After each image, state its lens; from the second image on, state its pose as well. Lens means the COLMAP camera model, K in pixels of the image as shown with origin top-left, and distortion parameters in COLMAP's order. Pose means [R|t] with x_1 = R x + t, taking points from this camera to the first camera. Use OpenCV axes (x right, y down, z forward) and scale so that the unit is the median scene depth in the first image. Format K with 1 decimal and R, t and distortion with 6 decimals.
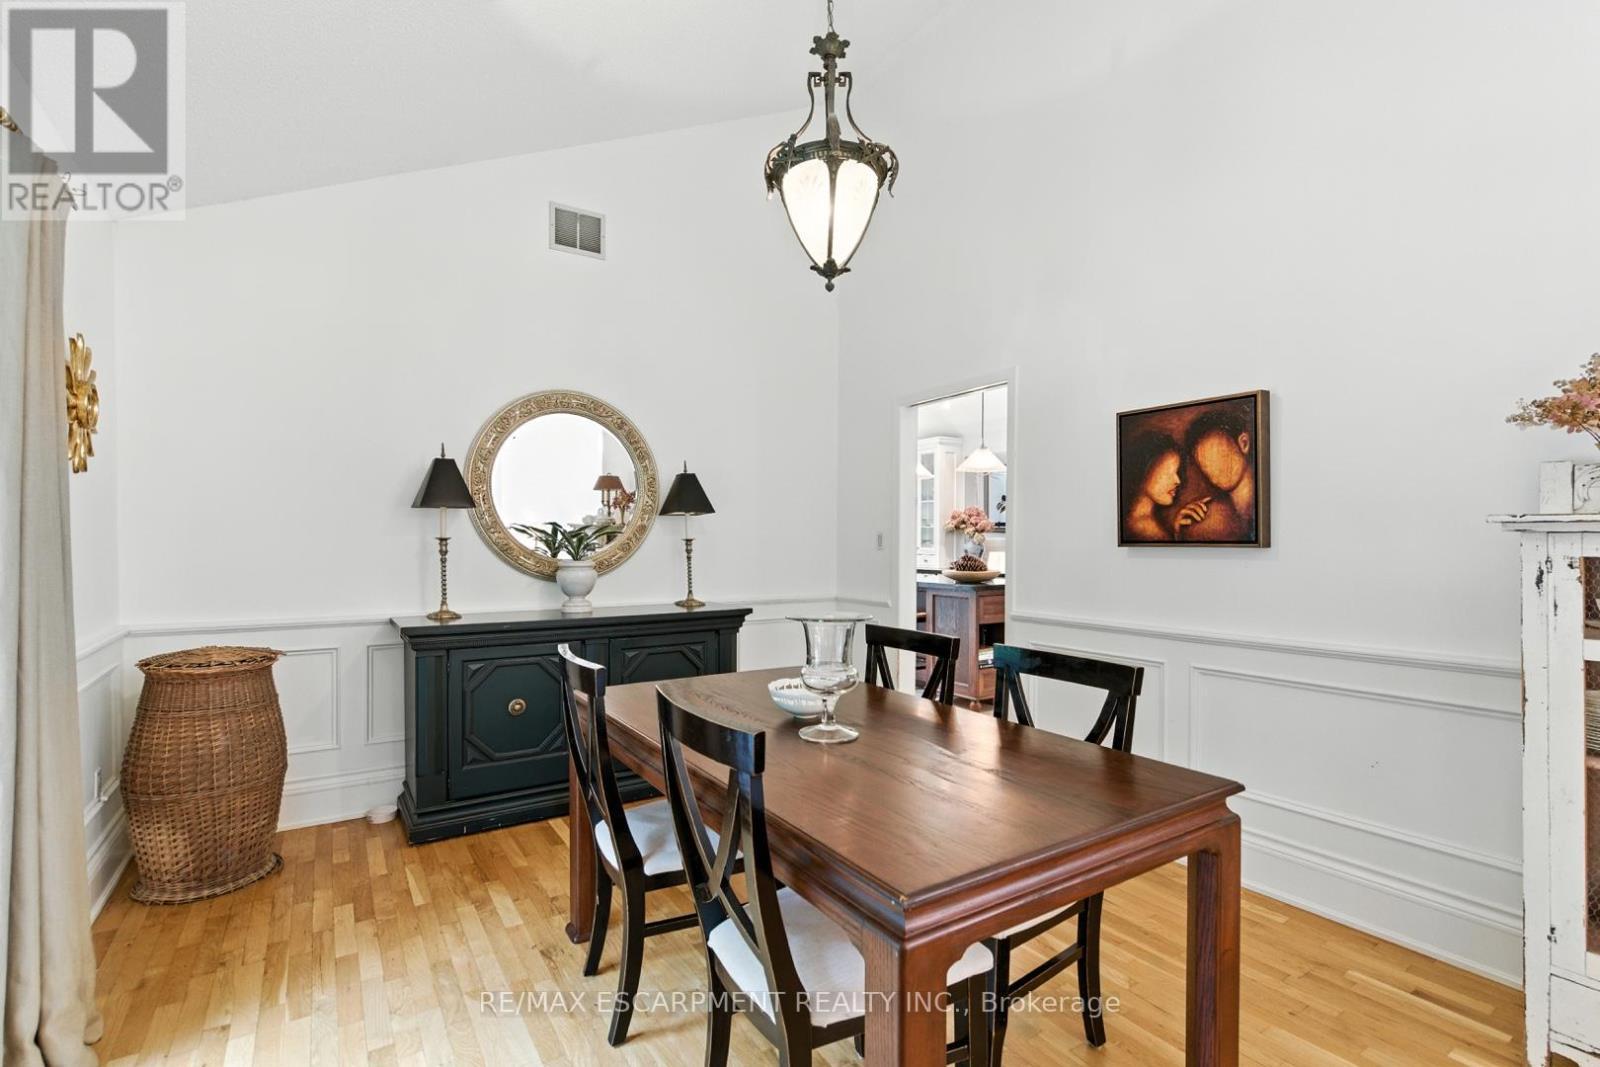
lens RADIAL K [[728.7, 0, 806.4], [0, 728.7, 542.7], [0, 0, 1]] dist [0.005949, -0.002027]
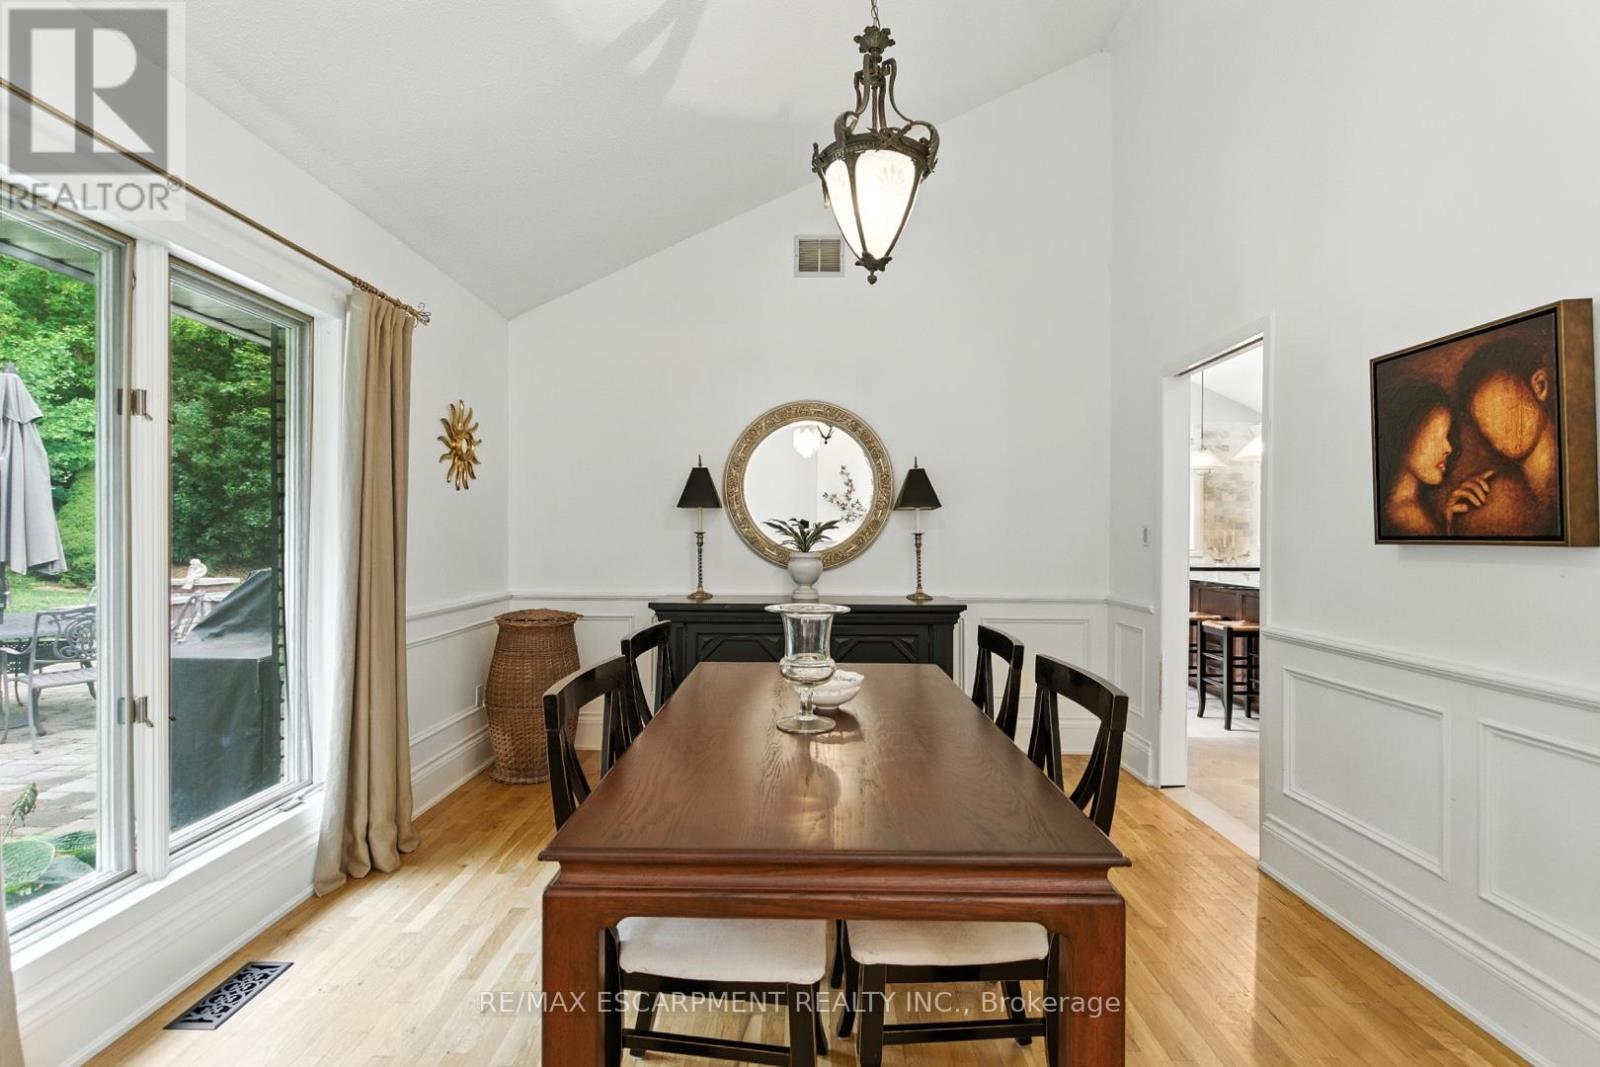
lens RADIAL K [[728.7, 0, 805.9], [0, 728.7, 527.2], [0, 0, 1]] dist [0.005949, -0.002027]
pose [[0.835102, -0.004551, -0.550076, 0.381318], [-0.002915, 0.999915, -0.012698, -0.000354], [0.550088, 0.012208, 0.835018, 0.093869]]
